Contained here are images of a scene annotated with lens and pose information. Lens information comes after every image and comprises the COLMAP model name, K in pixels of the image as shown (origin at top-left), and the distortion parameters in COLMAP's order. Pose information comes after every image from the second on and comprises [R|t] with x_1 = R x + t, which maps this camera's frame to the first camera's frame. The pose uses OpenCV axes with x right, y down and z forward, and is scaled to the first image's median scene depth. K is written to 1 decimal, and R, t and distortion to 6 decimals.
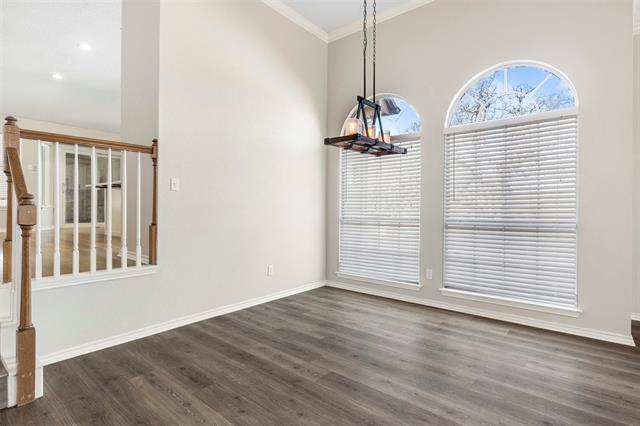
lens RADIAL K [[327.9, 0, 321.0], [0, 327.9, 211.5], [0, 0, 1]] dist [0.004856, -0.000403]
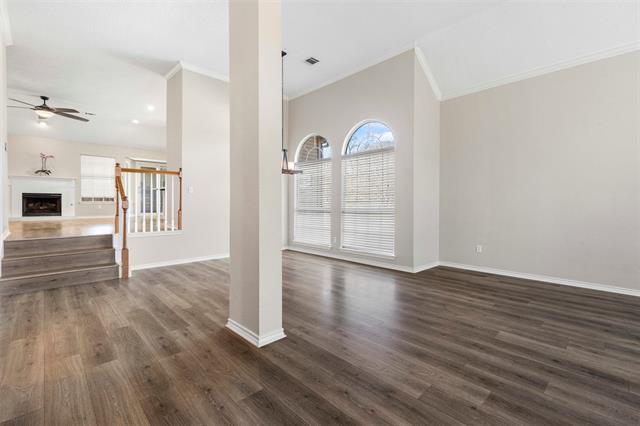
lens RADIAL K [[290.1, 0, 318.5], [0, 290.1, 208.2], [0, 0, 1]] dist [0.001709, 0.000444]
pose [[0.993395, -0.002453, -0.114723, 0.545512], [0.003085, 0.999981, 0.005336, 0.021099], [0.114708, -0.005655, 0.993383, -0.680237]]
